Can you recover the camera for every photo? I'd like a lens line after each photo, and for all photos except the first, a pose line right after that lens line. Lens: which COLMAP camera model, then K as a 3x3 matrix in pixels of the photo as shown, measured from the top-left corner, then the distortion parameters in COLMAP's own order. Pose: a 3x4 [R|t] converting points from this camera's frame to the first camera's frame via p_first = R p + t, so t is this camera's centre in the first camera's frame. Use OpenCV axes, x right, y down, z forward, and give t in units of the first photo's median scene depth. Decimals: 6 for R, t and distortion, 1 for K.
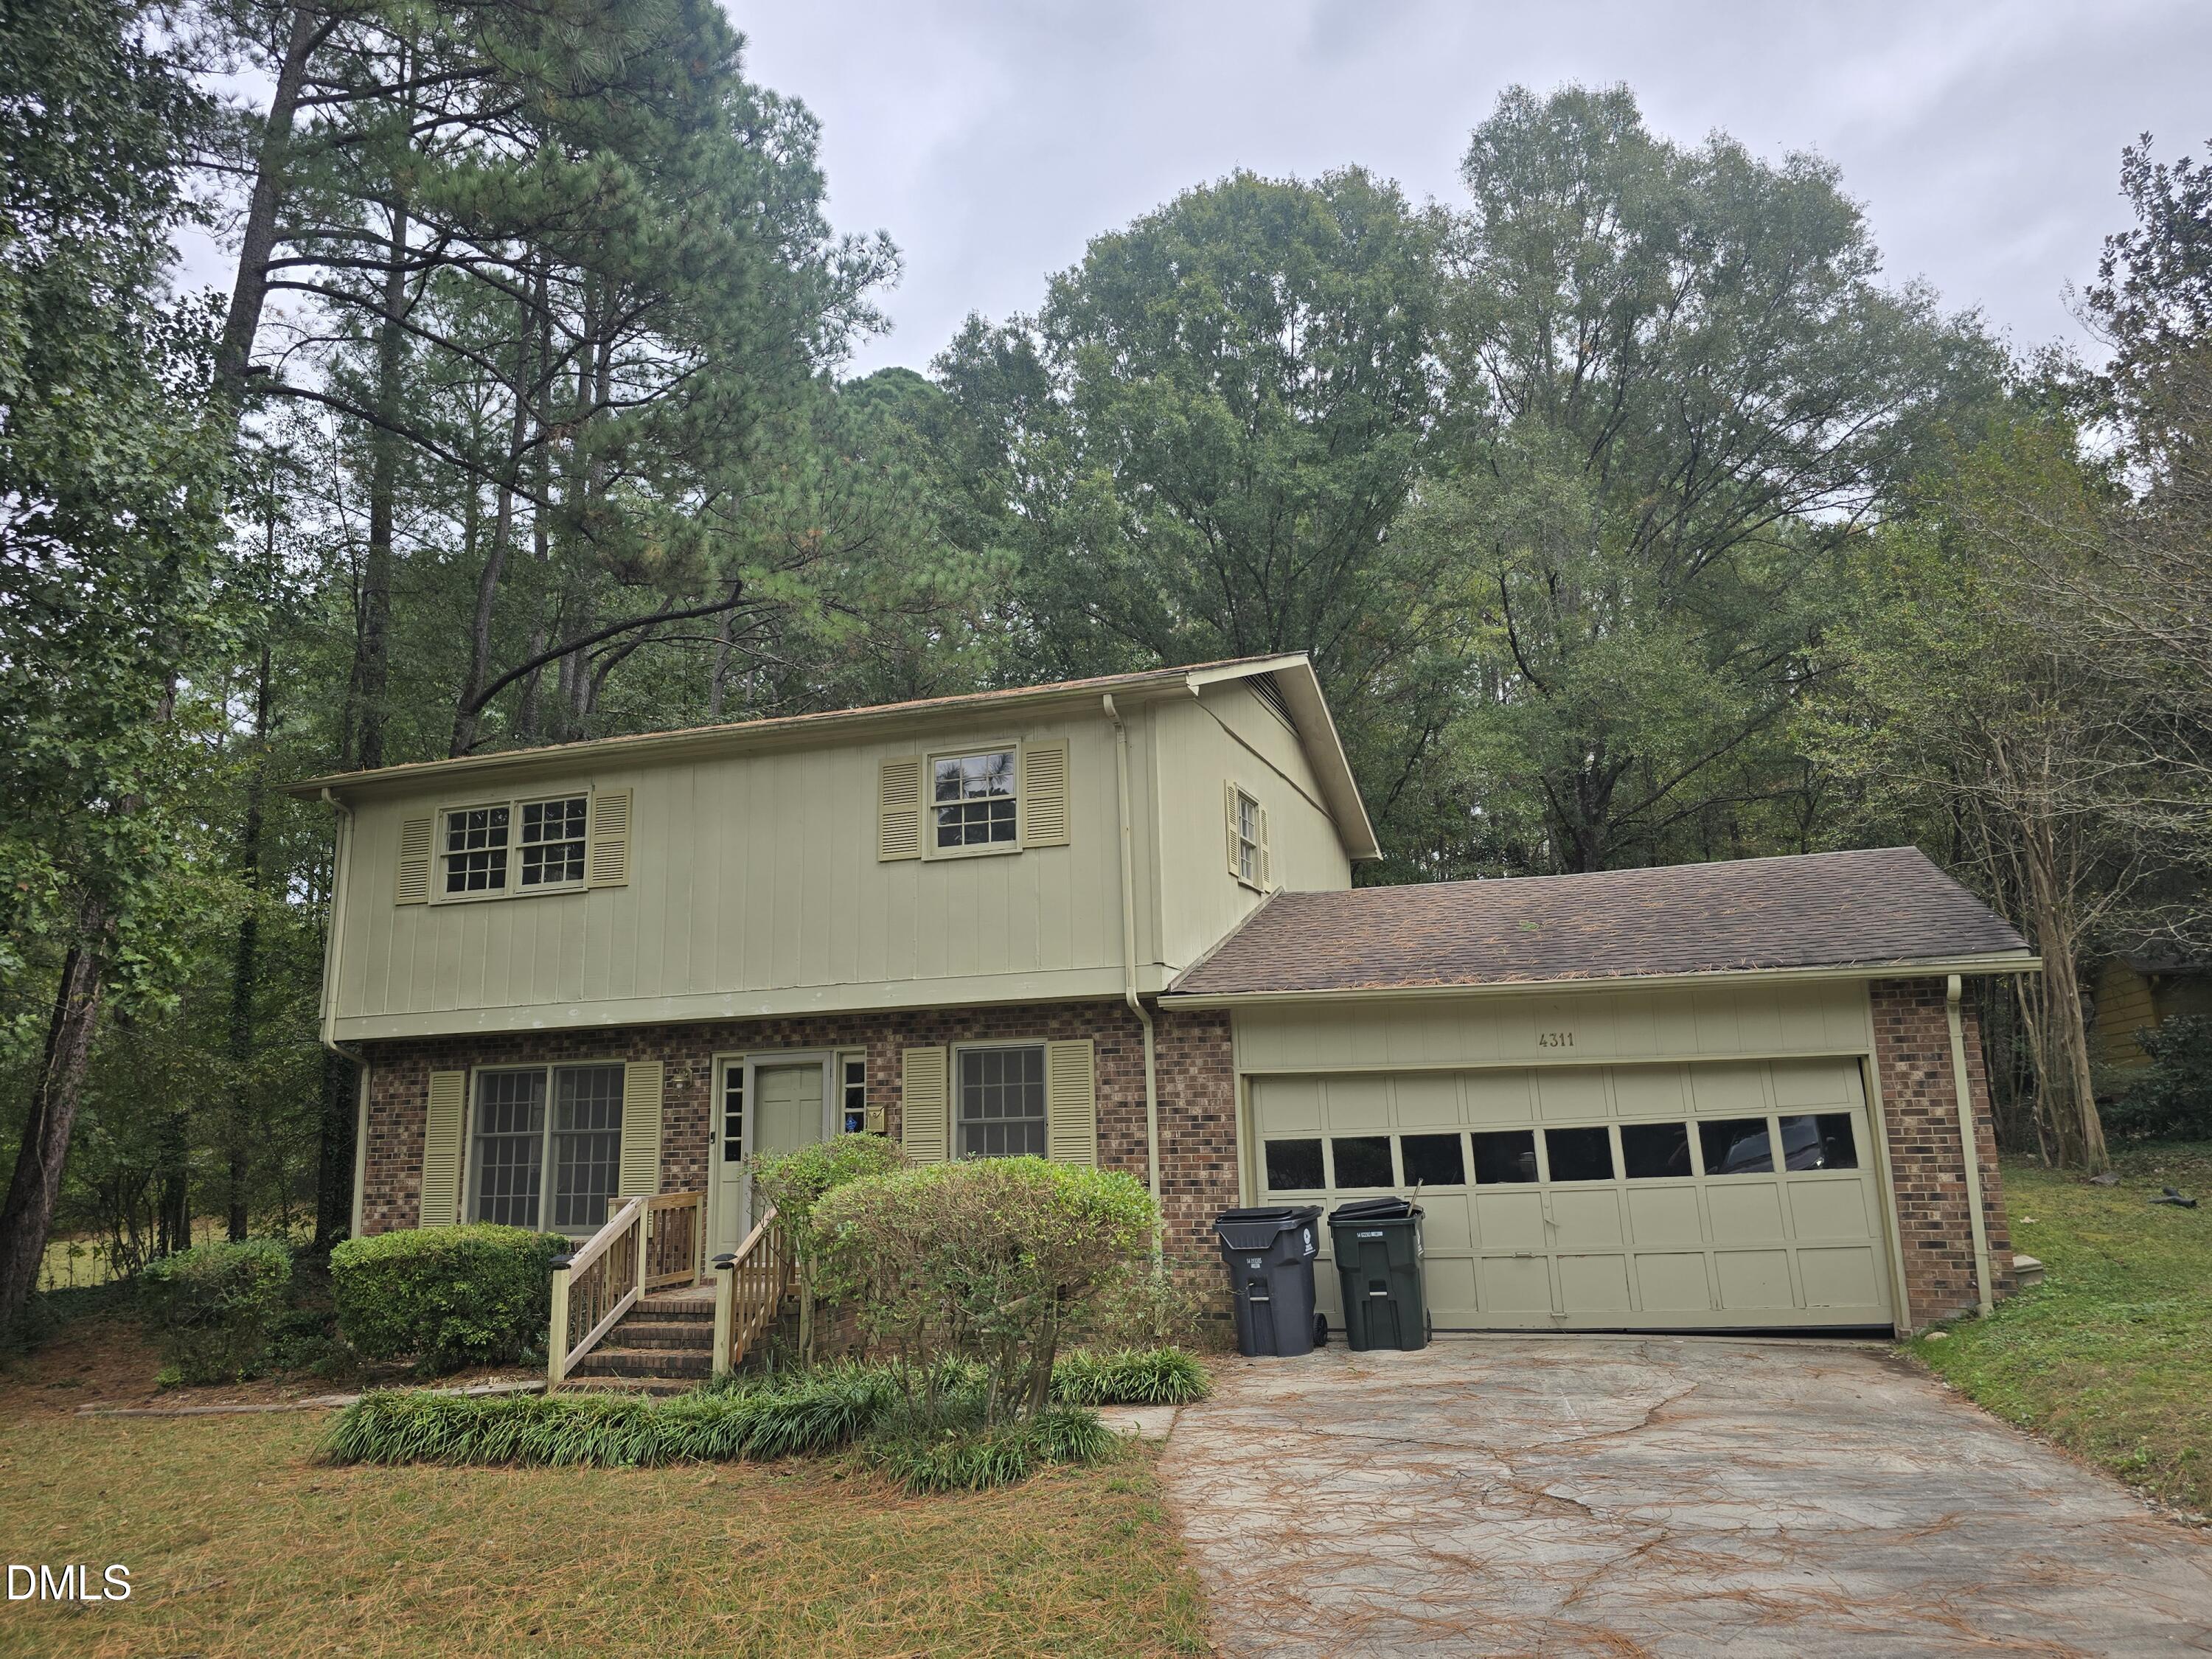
lens RADIAL K [[1432.3, 0, 1135.9], [0, 1432.3, 839.1], [0, 0, 1]] dist [0.092057, -0.106694]
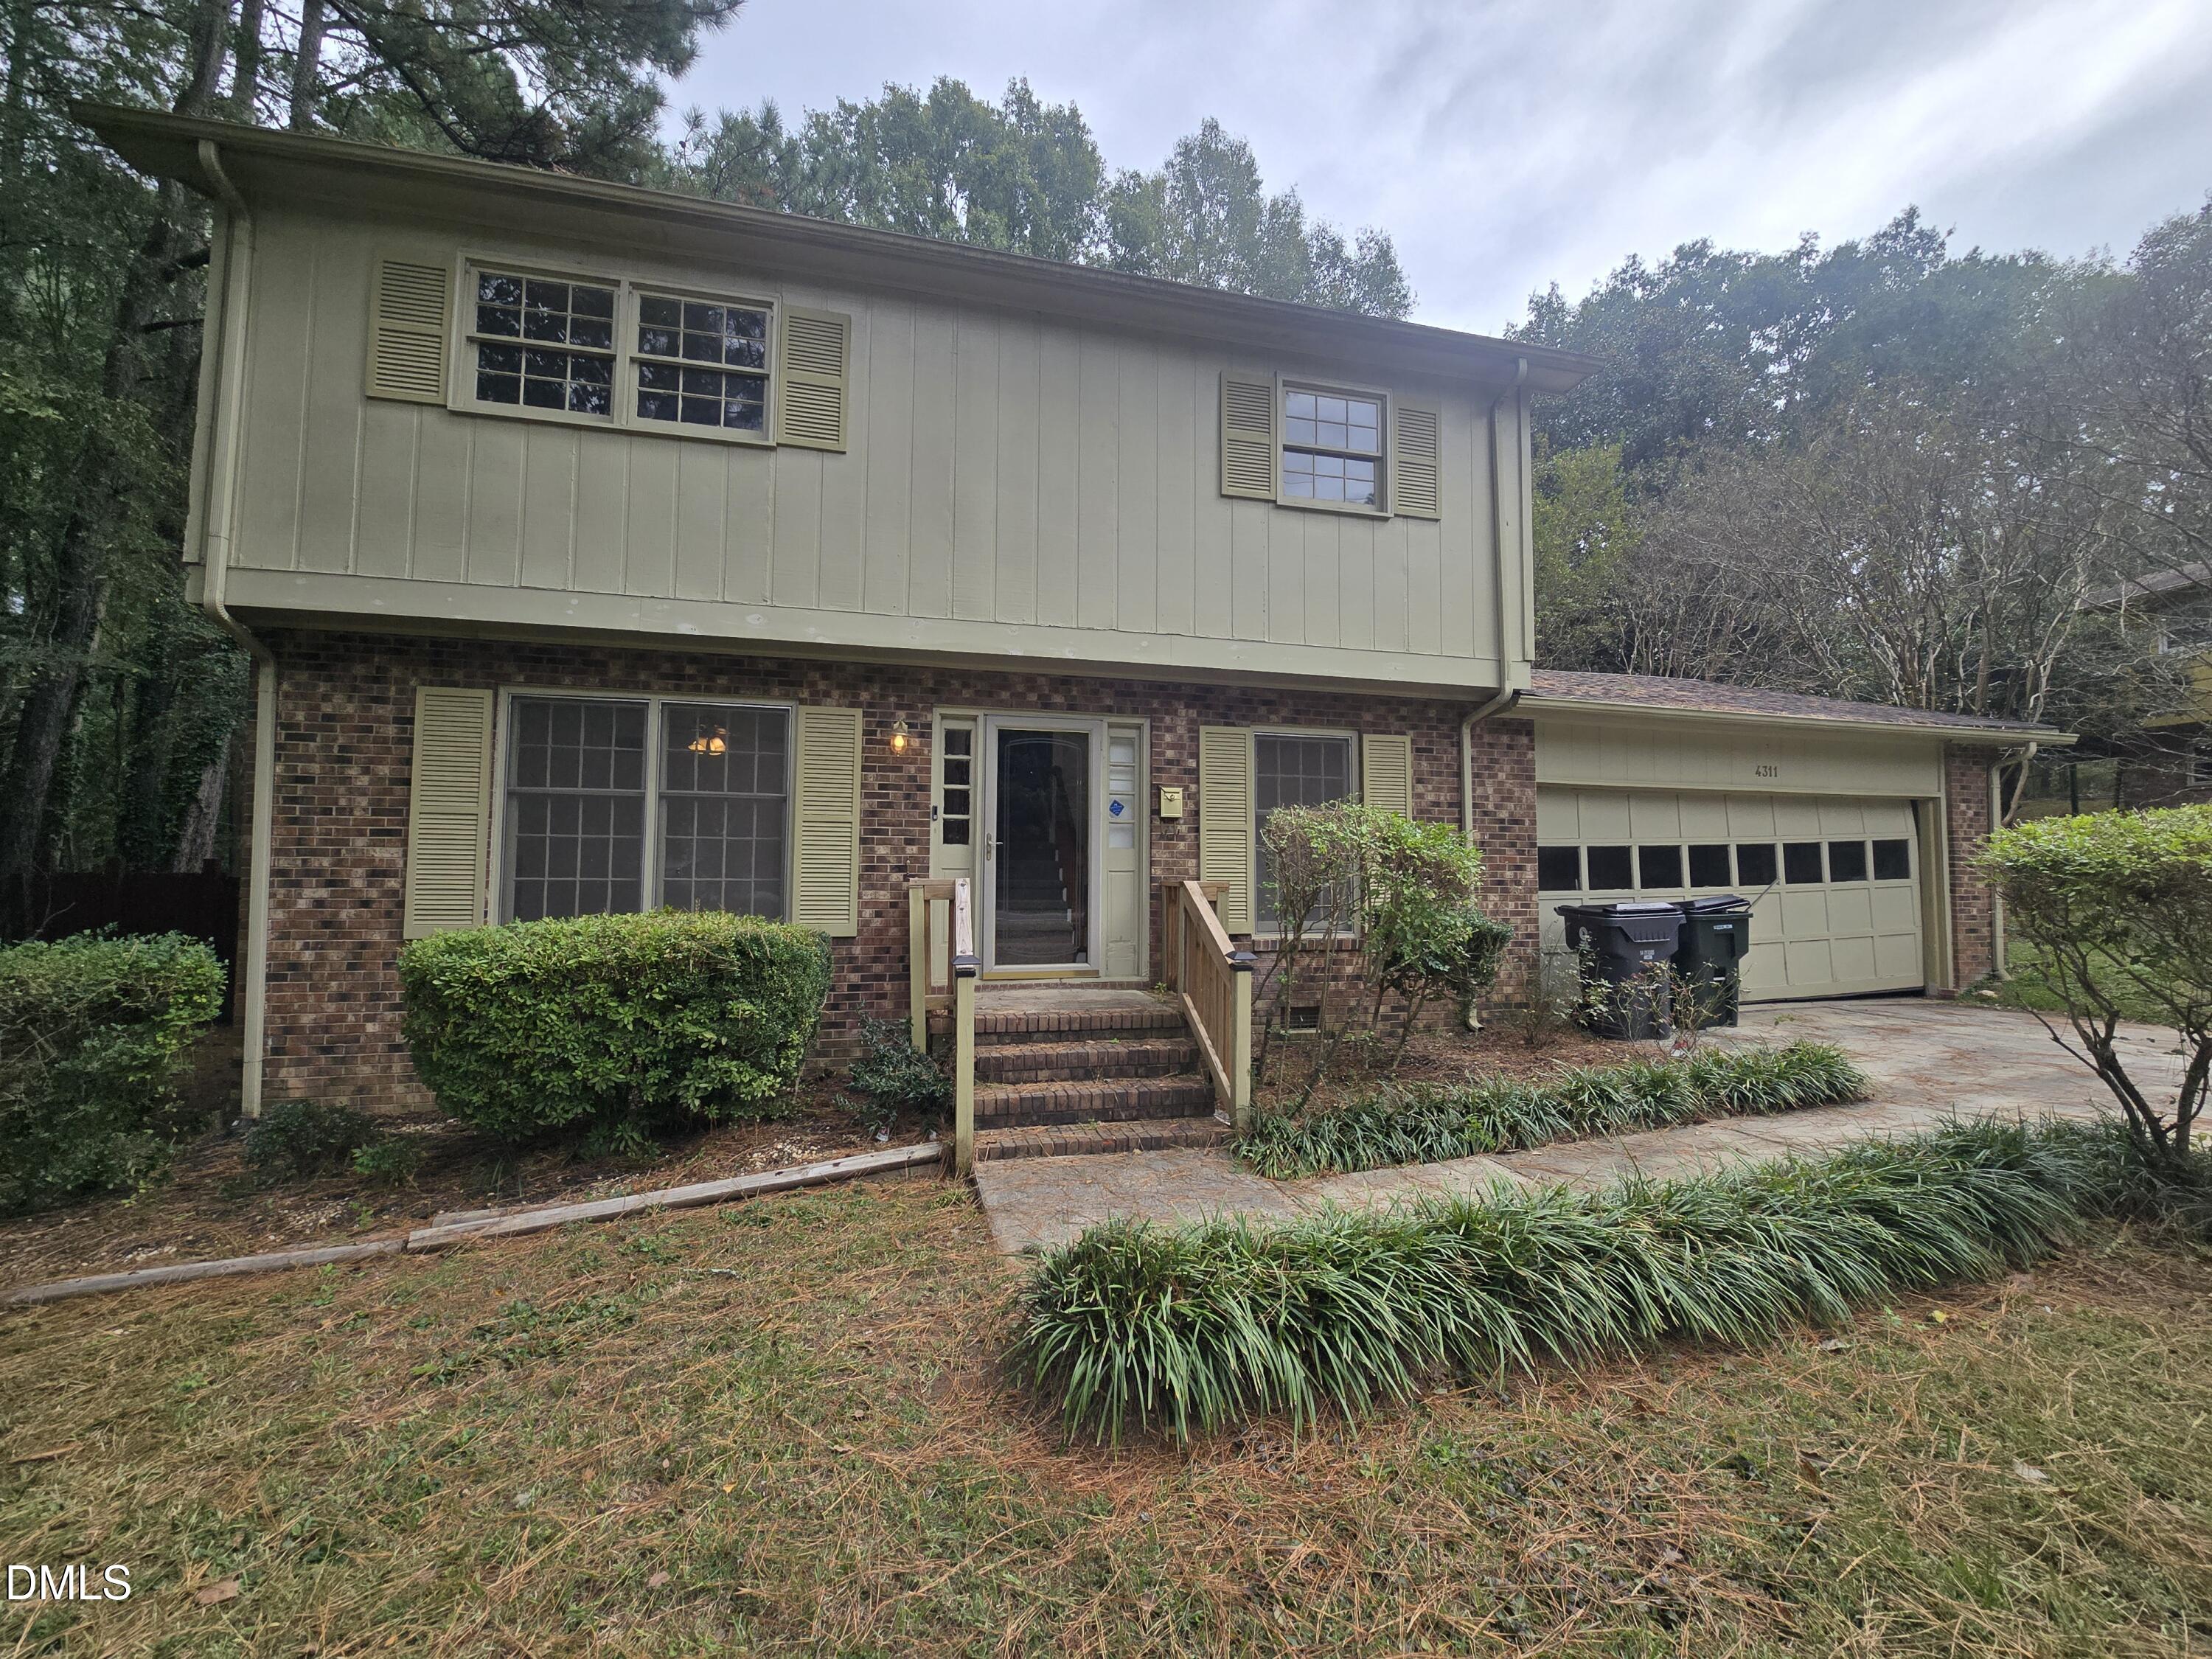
lens RADIAL K [[884.1, 0, 1047.4], [0, 884.1, 834.1], [0, 0, 1]] dist [-0.001219, -0.000015]
pose [[0.840472, 0.058200, 0.538720, -0.527770], [-0.134093, 0.985630, 0.102722, 0.169786], [-0.525000, -0.158574, 0.836199, 0.600758]]
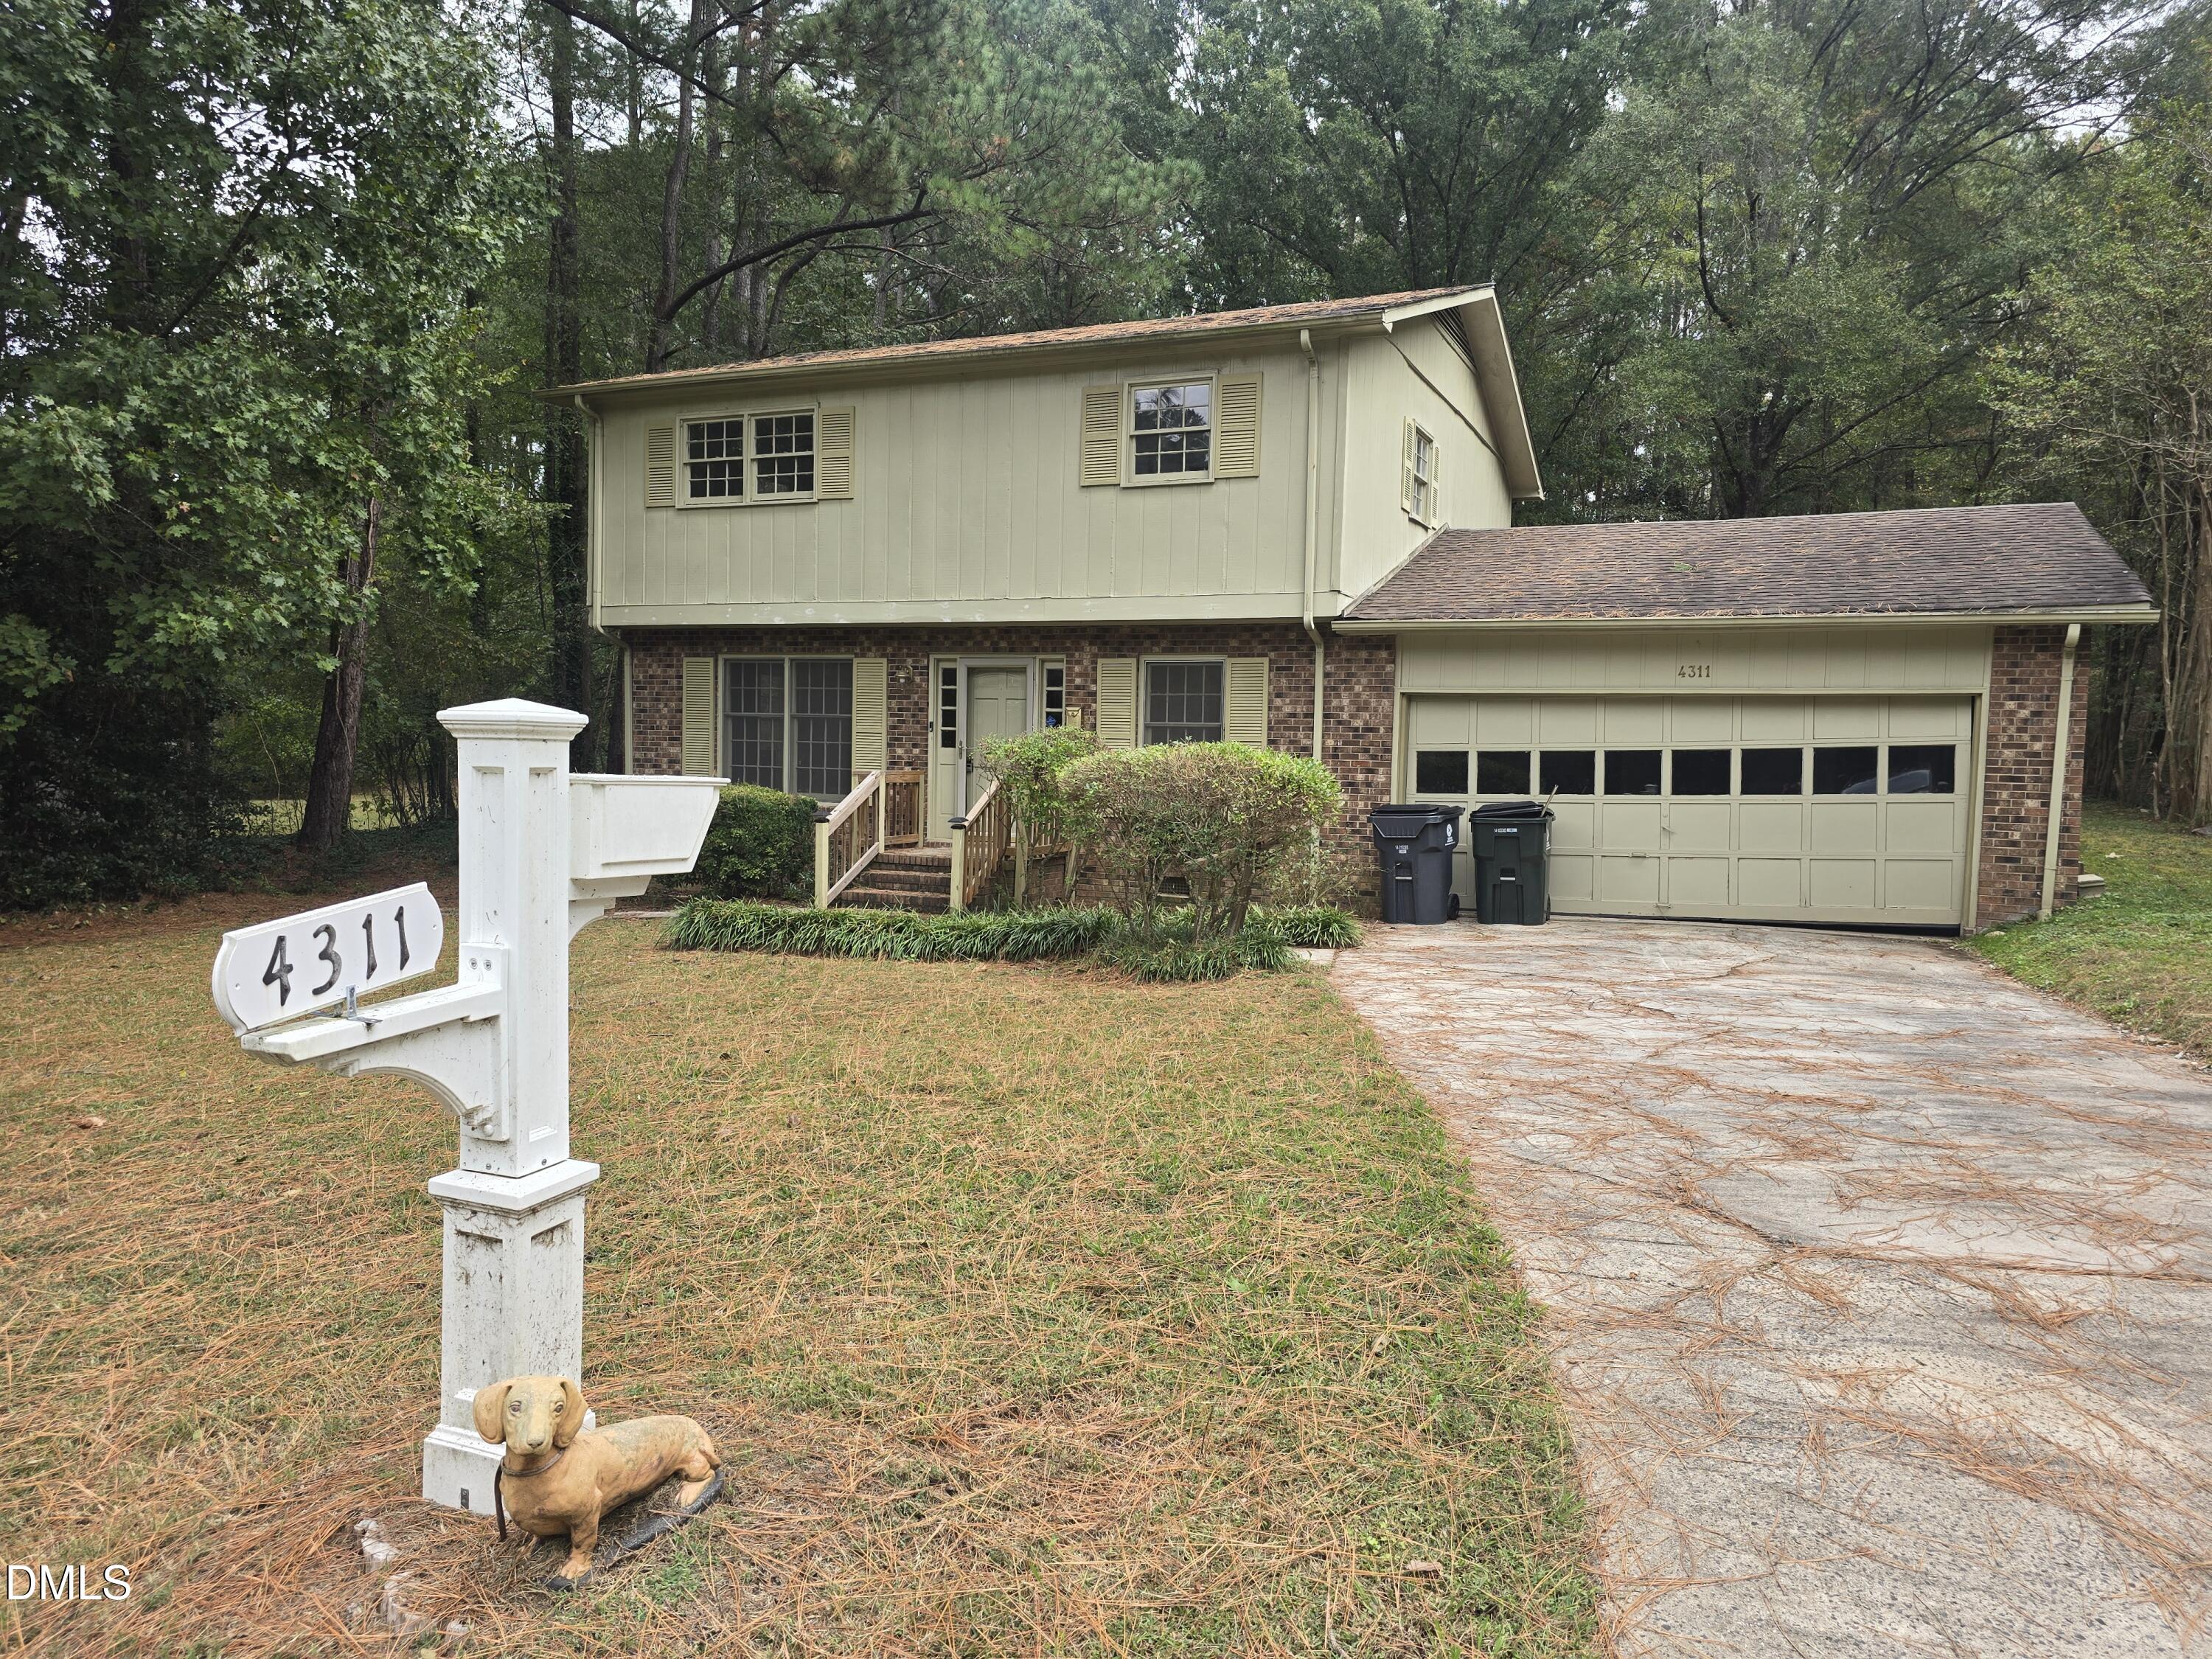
lens RADIAL K [[1432.3, 0, 1135.9], [0, 1432.3, 839.1], [0, 0, 1]] dist [0.092057, -0.106694]
pose [[0.995523, 0.055884, -0.076236, -0.038372], [-0.035088, 0.967368, 0.250933, -0.000975], [0.087771, -0.247135, 0.964998, -0.125925]]
